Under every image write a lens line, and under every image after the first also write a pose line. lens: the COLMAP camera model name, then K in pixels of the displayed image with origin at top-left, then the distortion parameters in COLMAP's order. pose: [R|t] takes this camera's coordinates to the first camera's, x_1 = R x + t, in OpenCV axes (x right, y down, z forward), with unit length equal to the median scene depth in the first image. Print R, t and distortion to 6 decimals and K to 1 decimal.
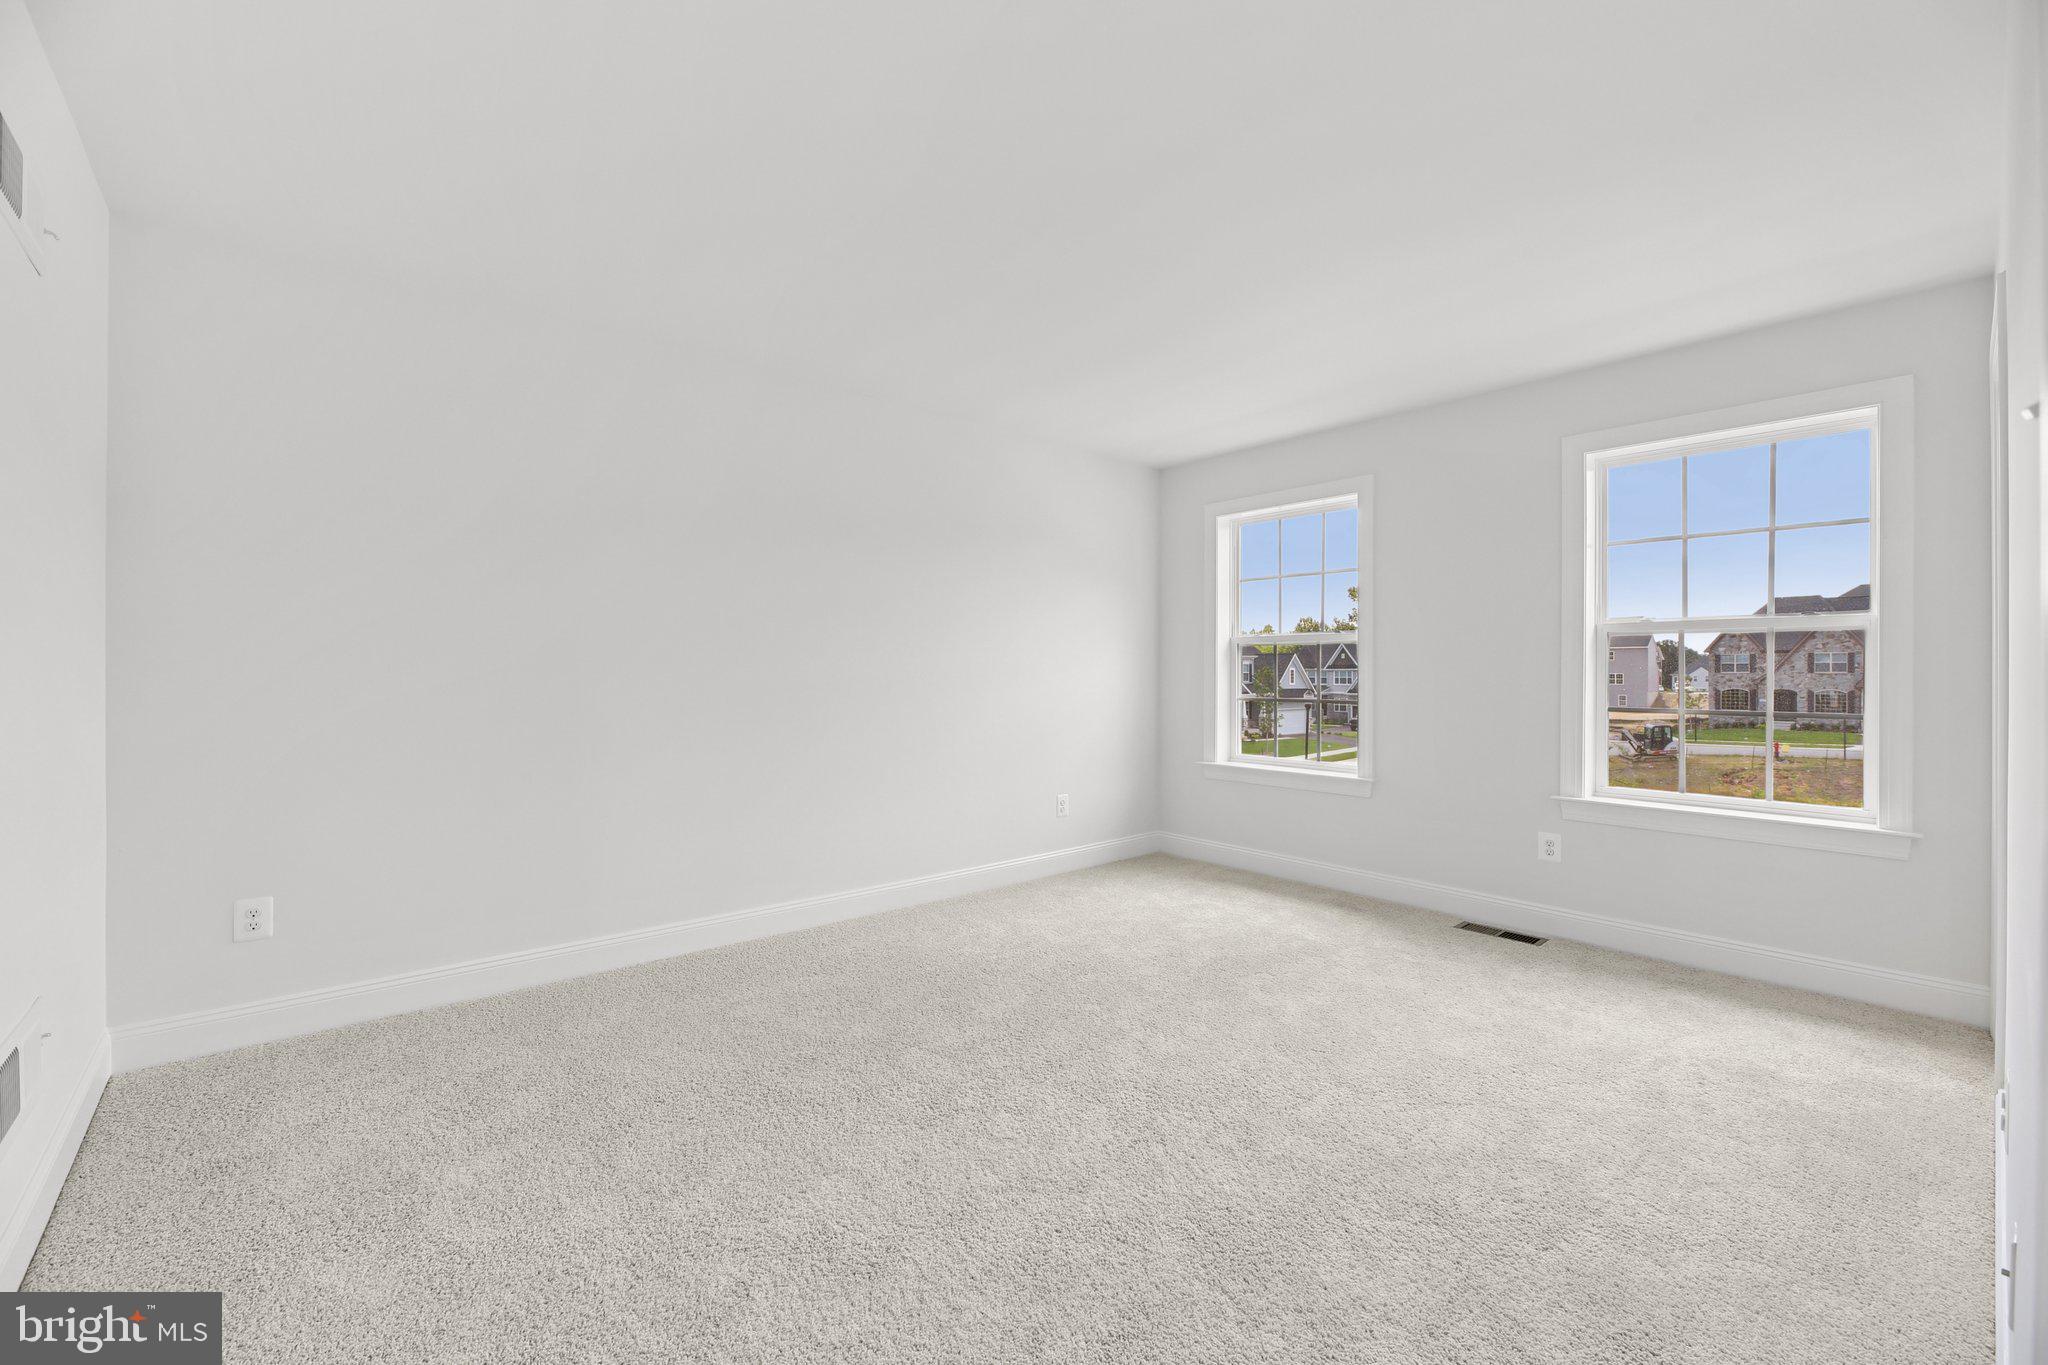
lens RADIAL K [[830.8, 0, 1029.0], [0, 830.8, 661.6], [0, 0, 1]] dist [0.000118, -0.003699]
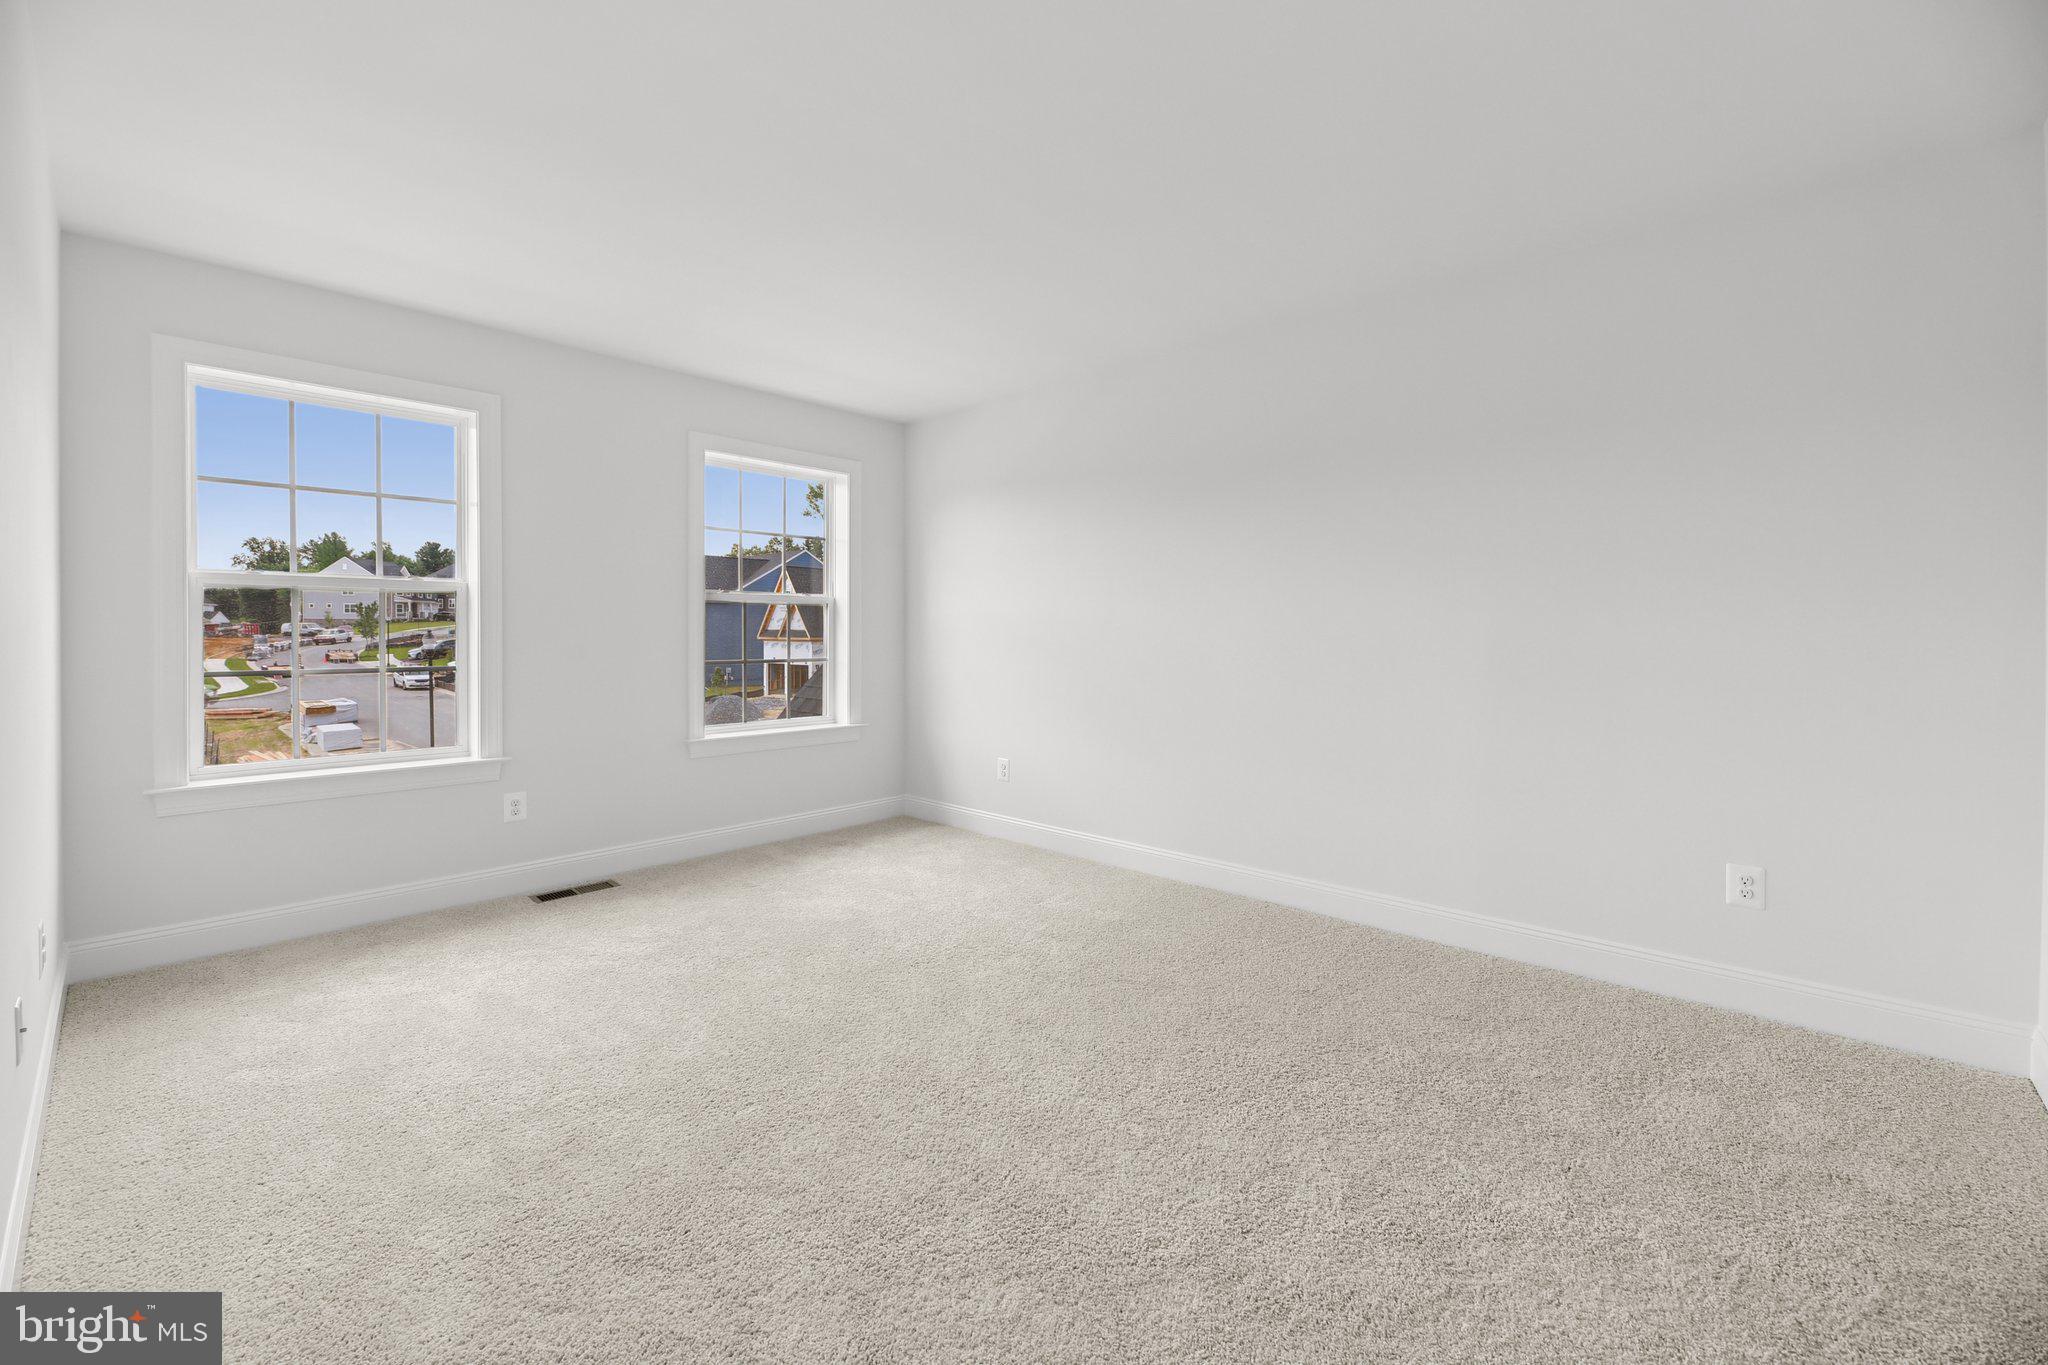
lens RADIAL K [[830.8, 0, 1029.0], [0, 830.8, 661.6], [0, 0, 1]] dist [0.000118, -0.003699]
pose [[-0.115818, -0.033970, 0.992689, -0.425888], [-0.015327, 0.999357, 0.032410, 0.007588], [-0.993152, -0.011461, -0.116264, 0.504914]]
